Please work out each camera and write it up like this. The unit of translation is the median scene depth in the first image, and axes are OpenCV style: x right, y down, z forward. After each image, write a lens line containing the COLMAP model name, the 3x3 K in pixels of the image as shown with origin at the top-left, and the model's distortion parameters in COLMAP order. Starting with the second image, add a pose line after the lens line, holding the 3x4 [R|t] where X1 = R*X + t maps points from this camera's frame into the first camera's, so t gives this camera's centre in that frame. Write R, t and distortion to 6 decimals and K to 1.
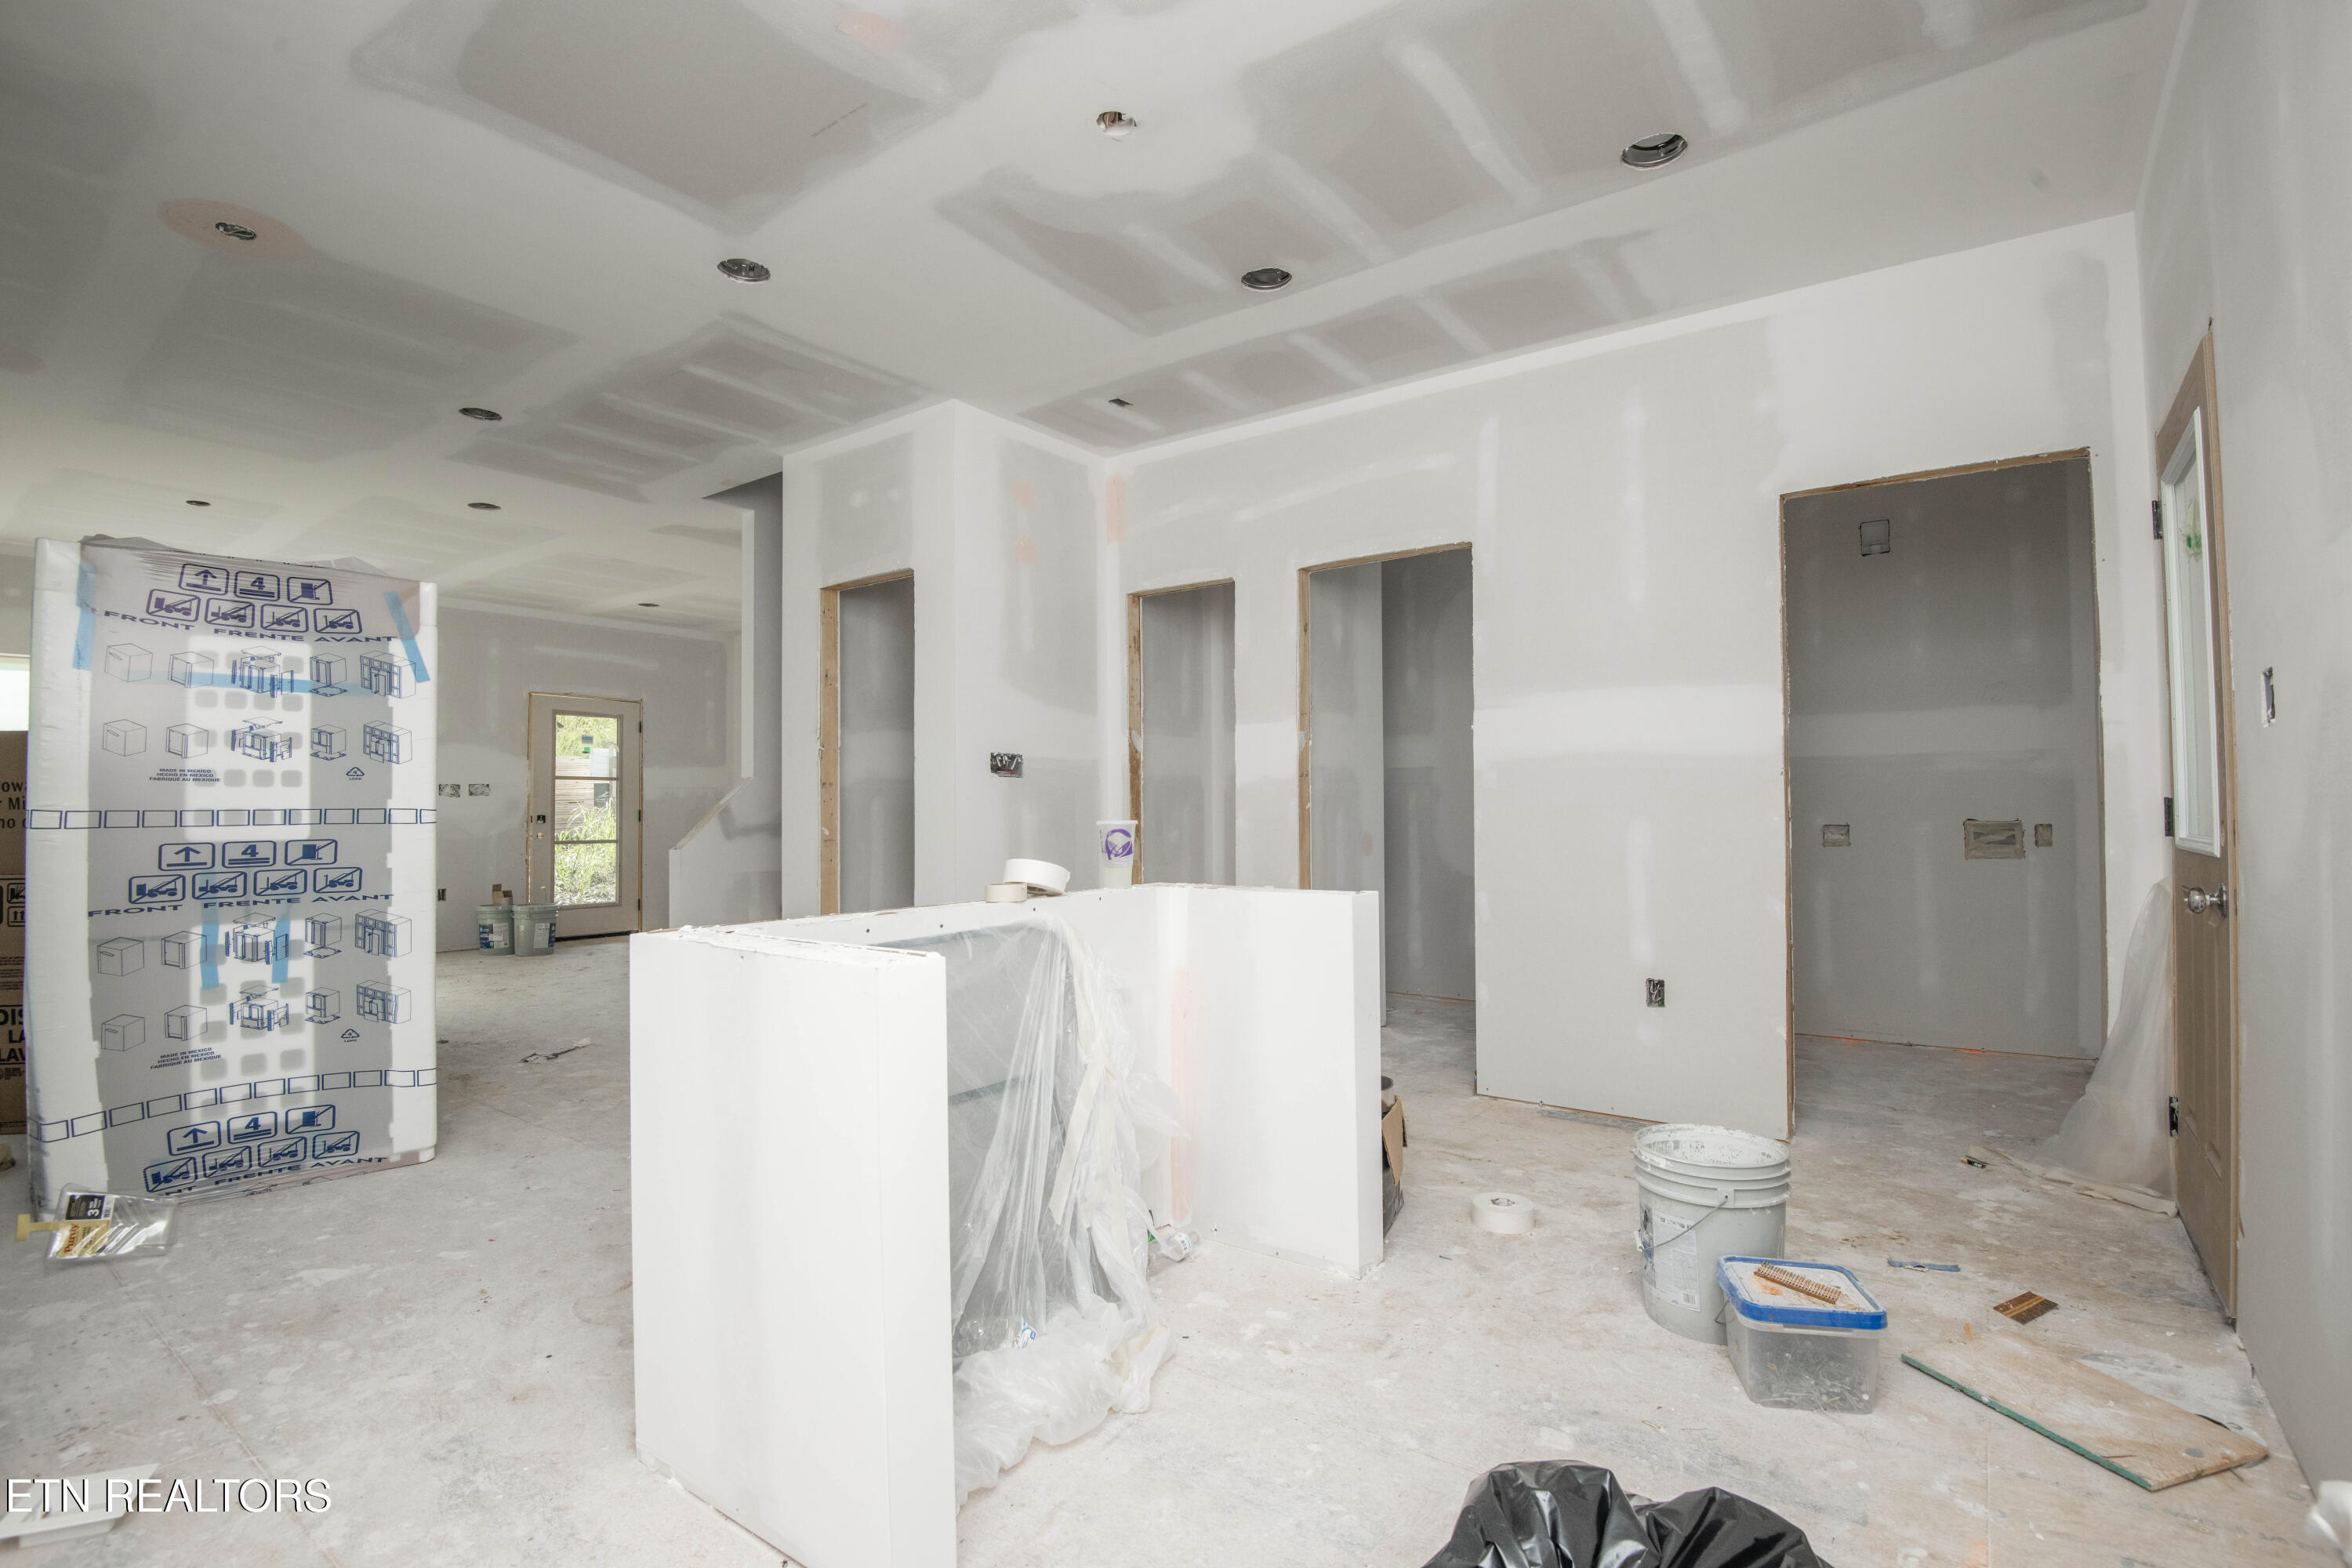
lens RADIAL K [[1085.5, 0, 1180.3], [0, 1085.5, 785.2], [0, 0, 1]] dist [-0.016815, -0.015410]
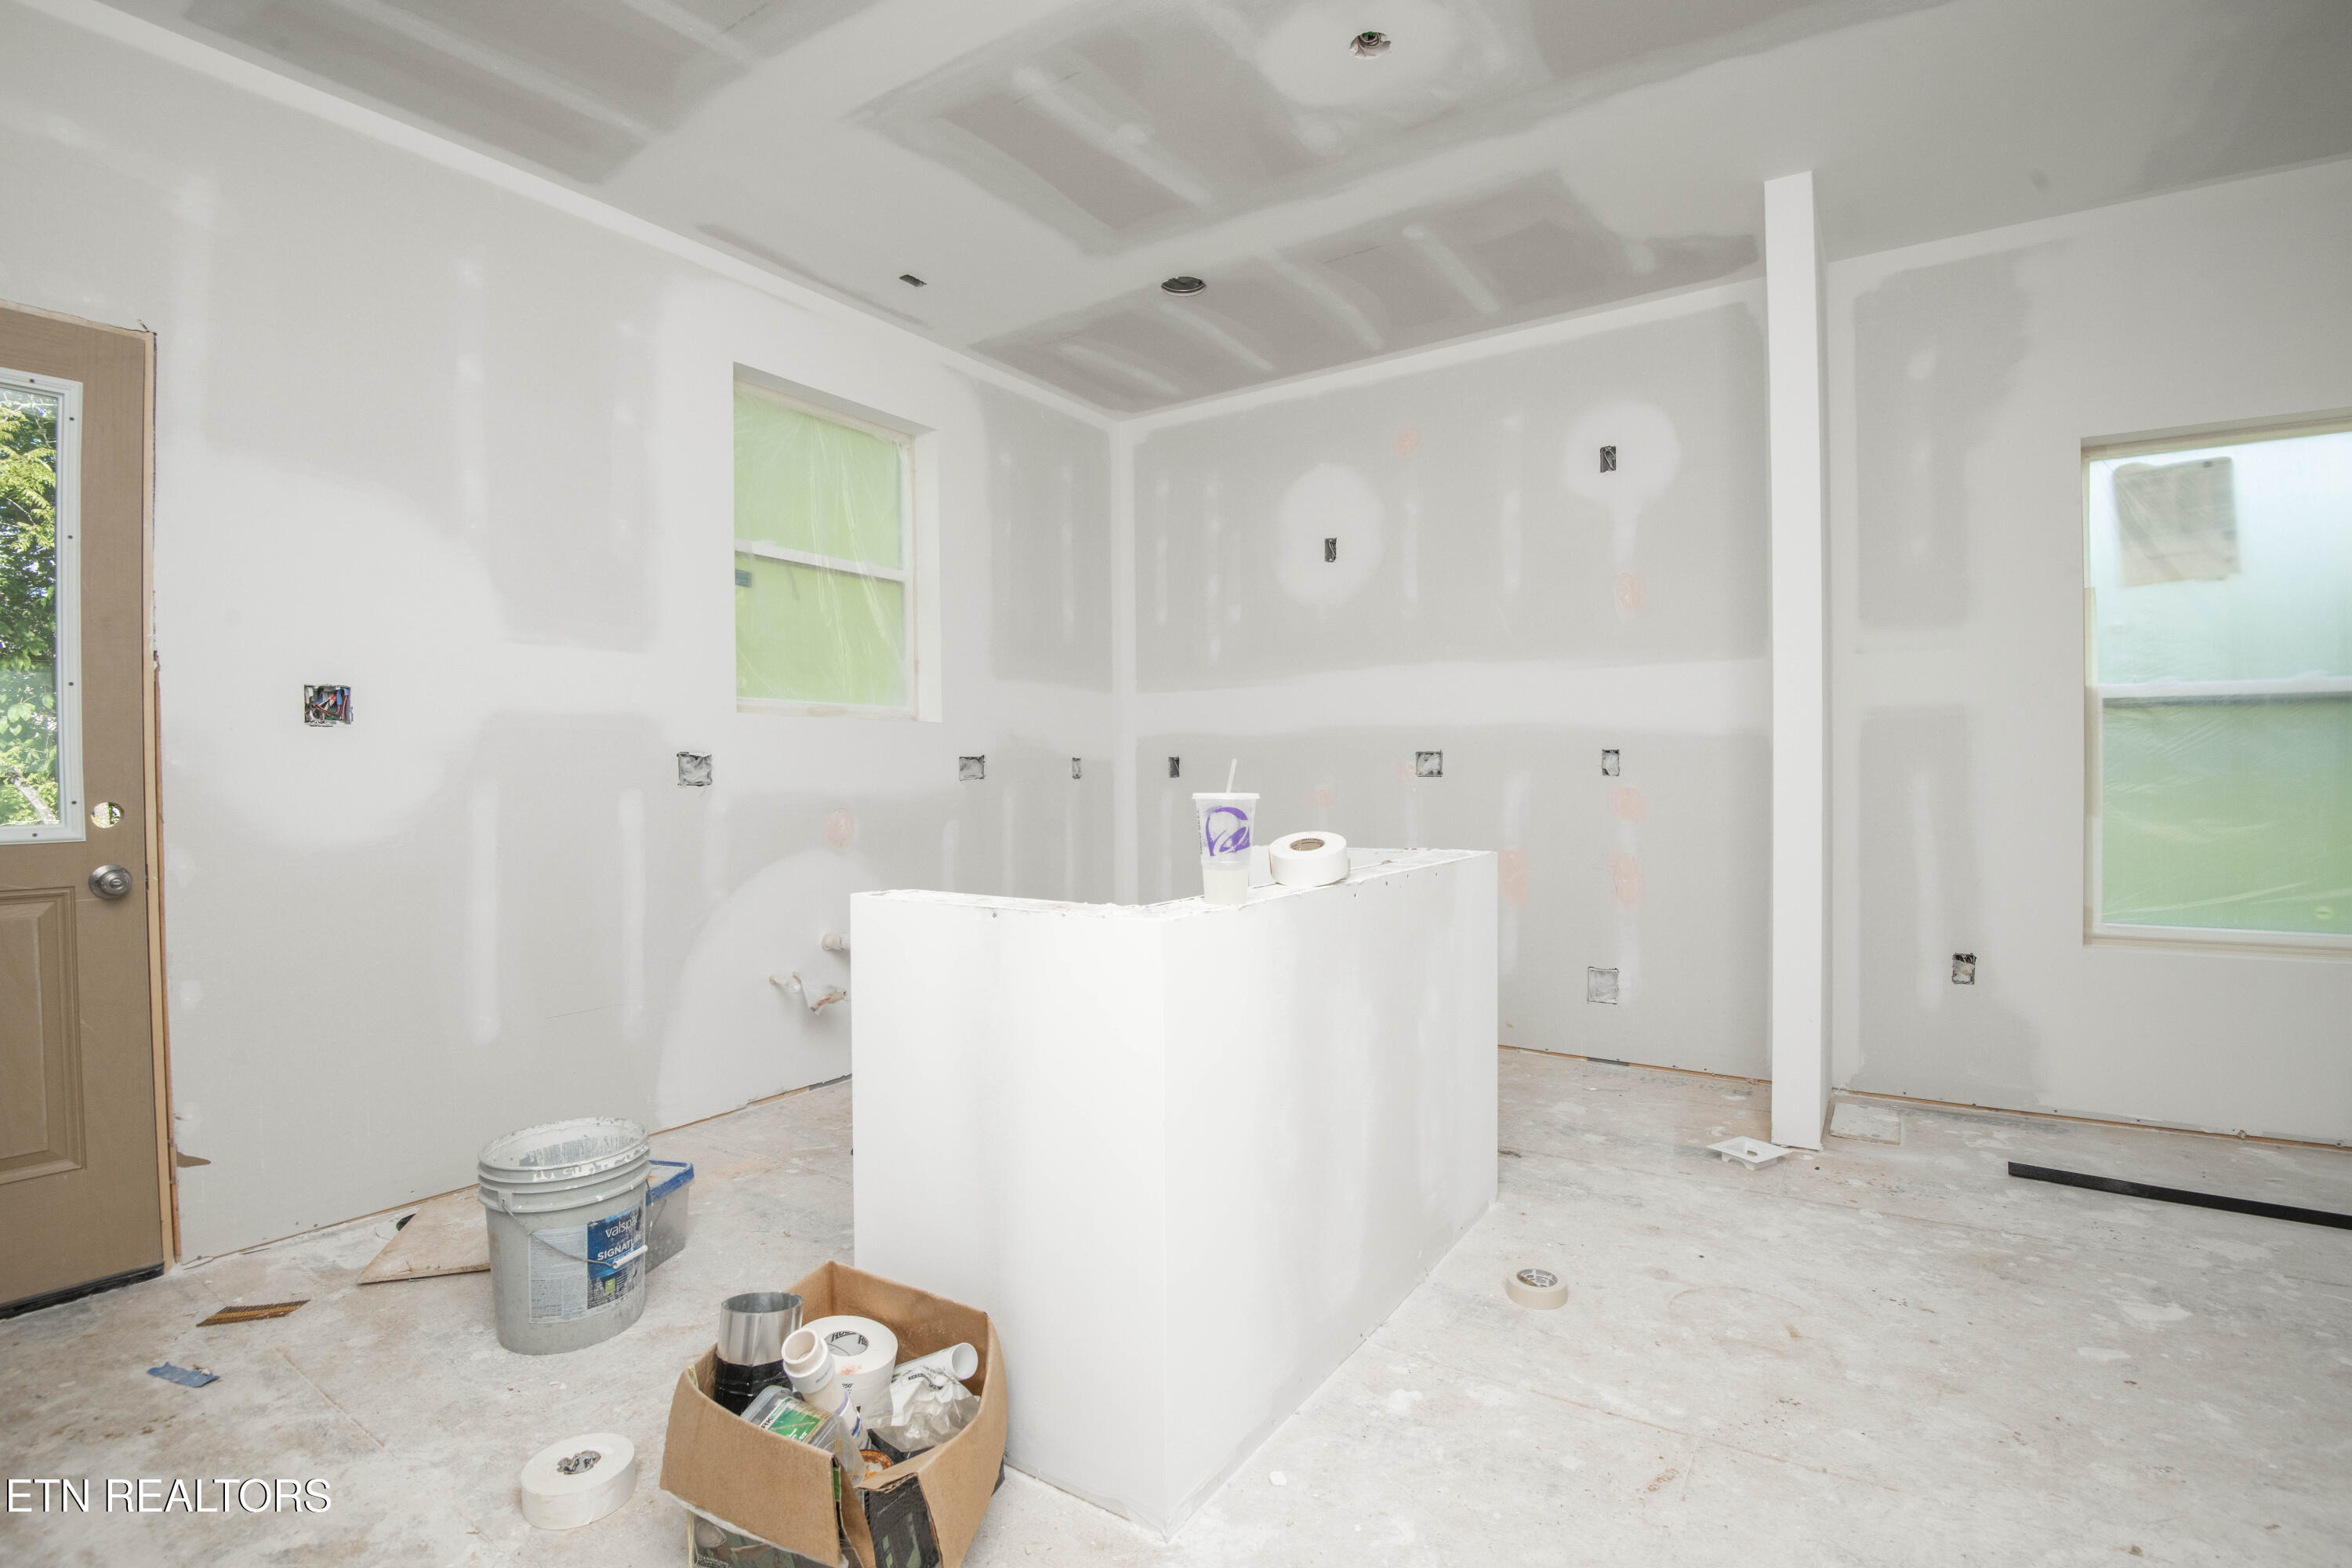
lens RADIAL K [[1085.5, 0, 1186.5], [0, 1085.5, 780.2], [0, 0, 1]] dist [-0.016815, -0.015410]
pose [[-0.999049, 0.016096, -0.040518, -0.010925], [0.016611, 0.999785, -0.012406, 0.029127], [0.040309, -0.013067, -0.999102, 1.454376]]
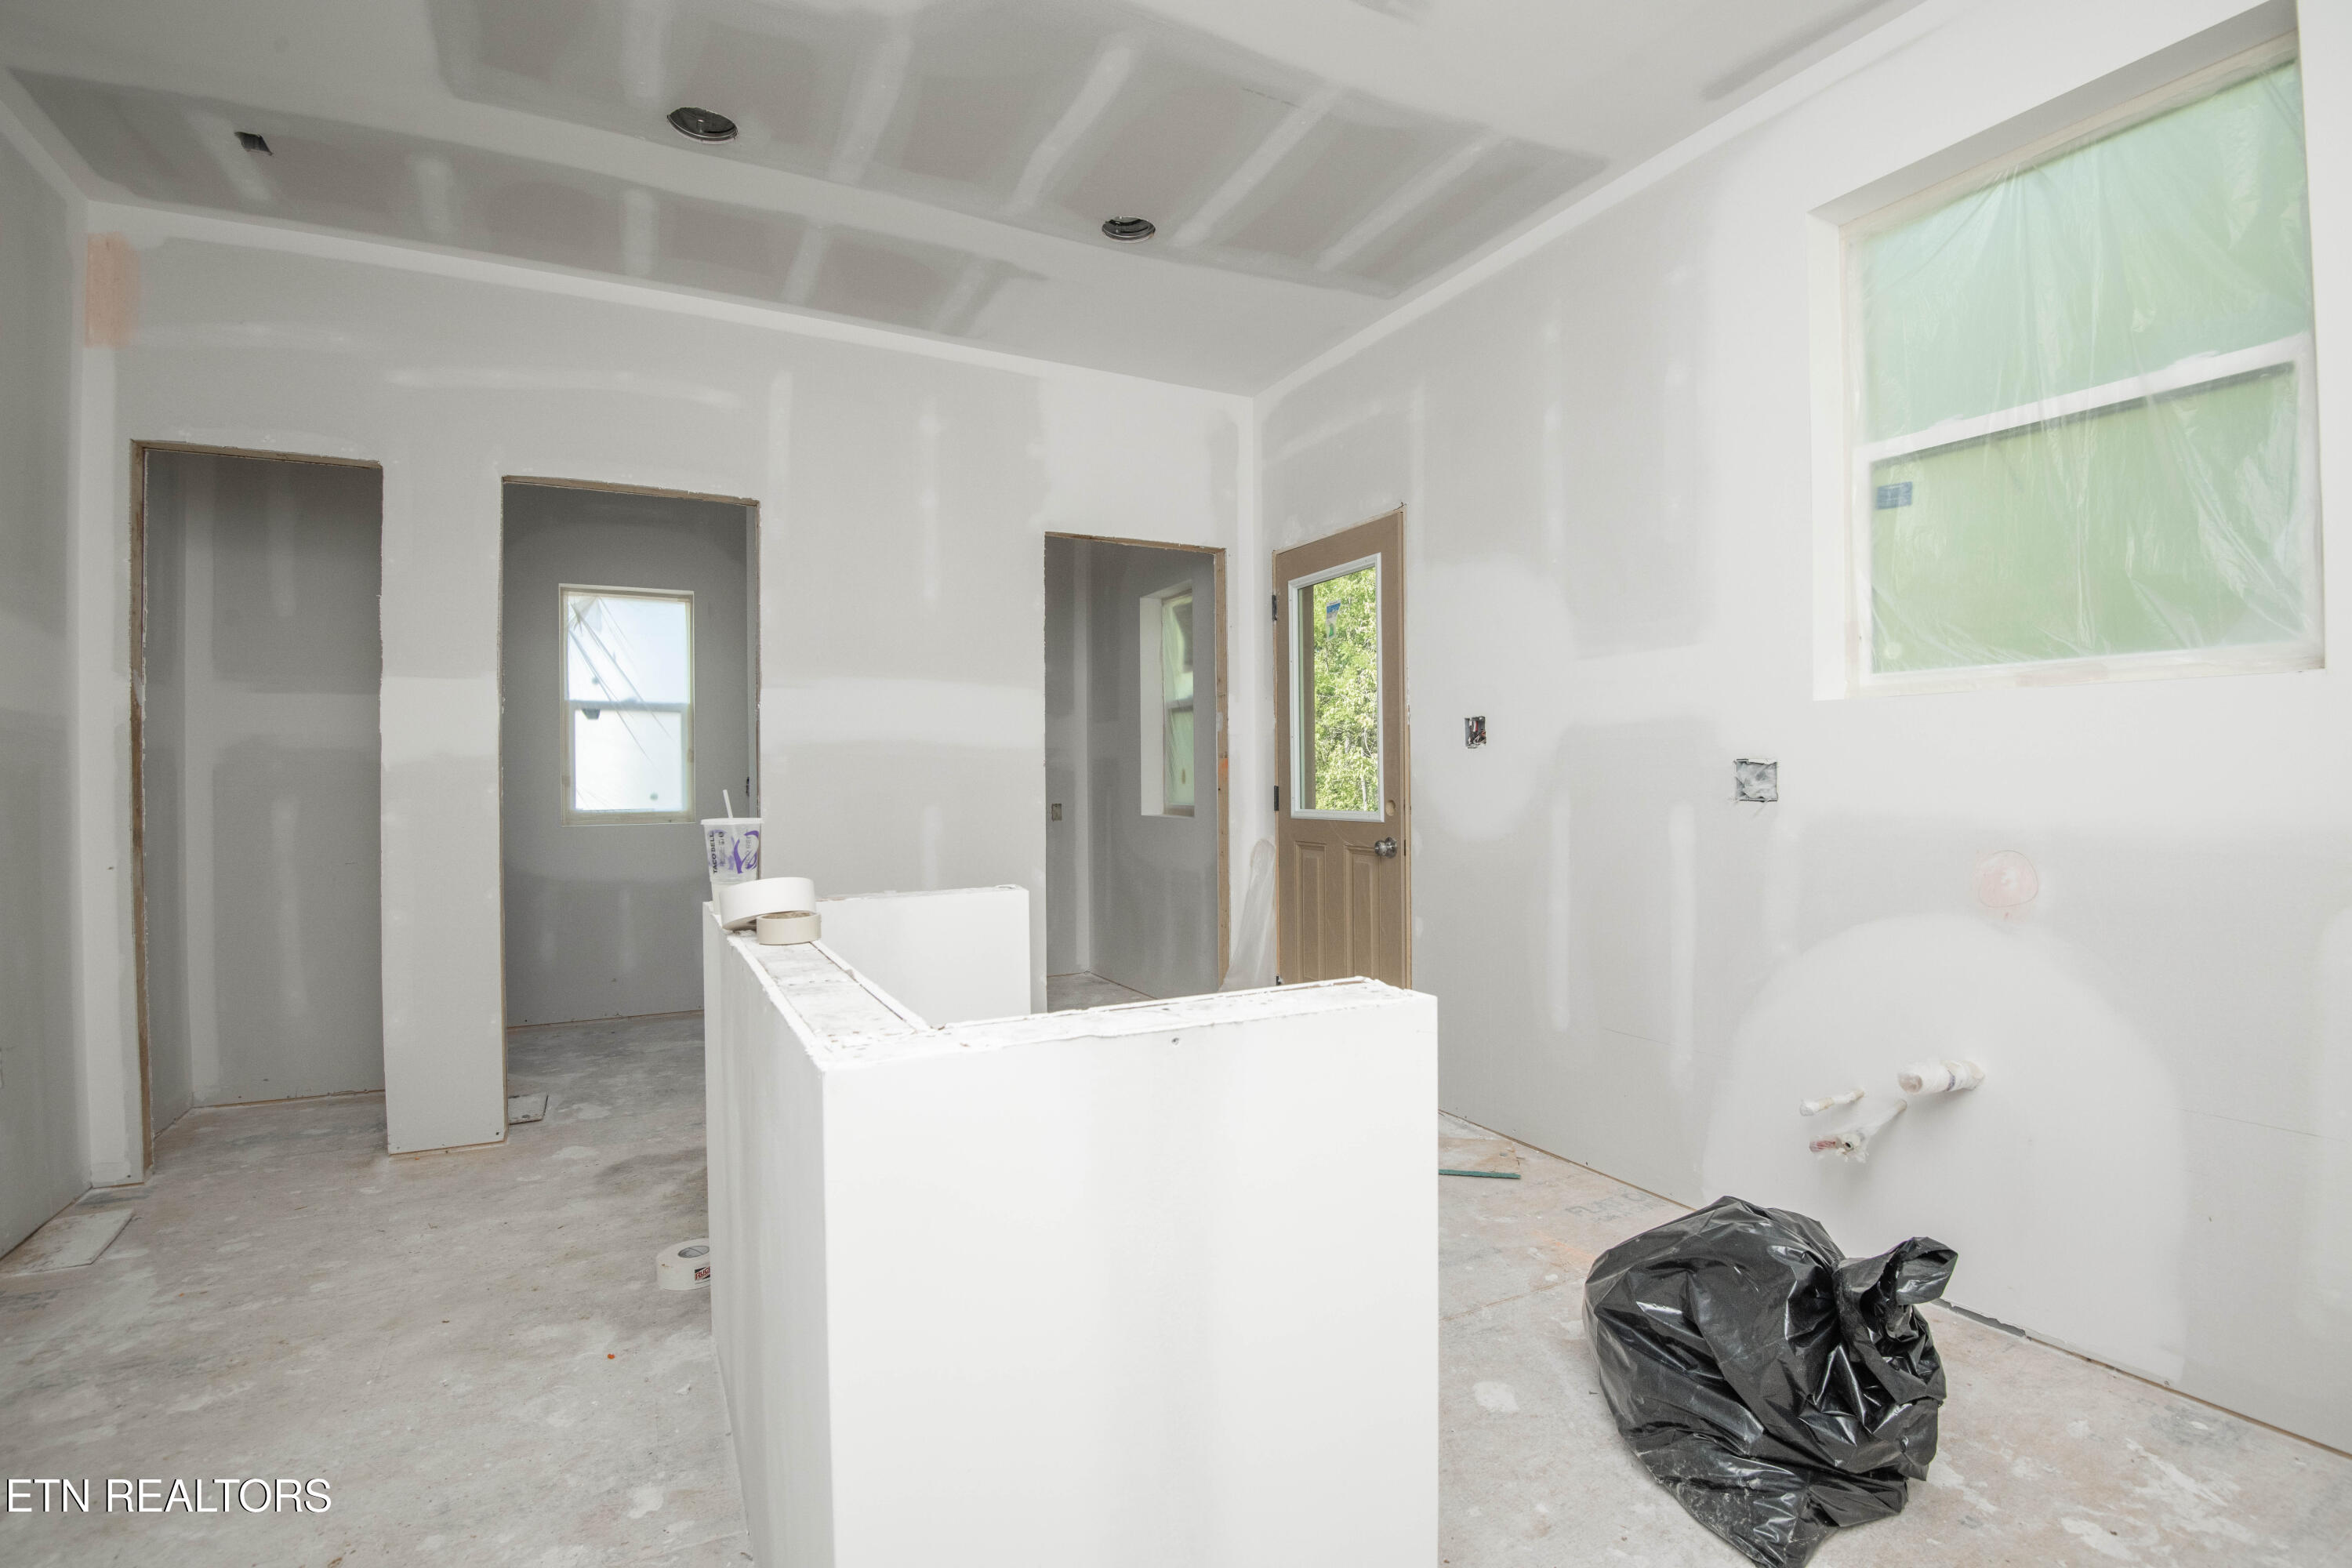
lens RADIAL K [[1085.5, 0, 1181.3], [0, 1085.5, 787.7], [0, 0, 1]] dist [-0.016815, -0.015410]
pose [[0.438802, -0.002196, 0.898581, -0.516957], [-0.015263, 0.999835, 0.009896, -0.000136], [-0.898454, -0.018058, 0.438695, 0.375988]]
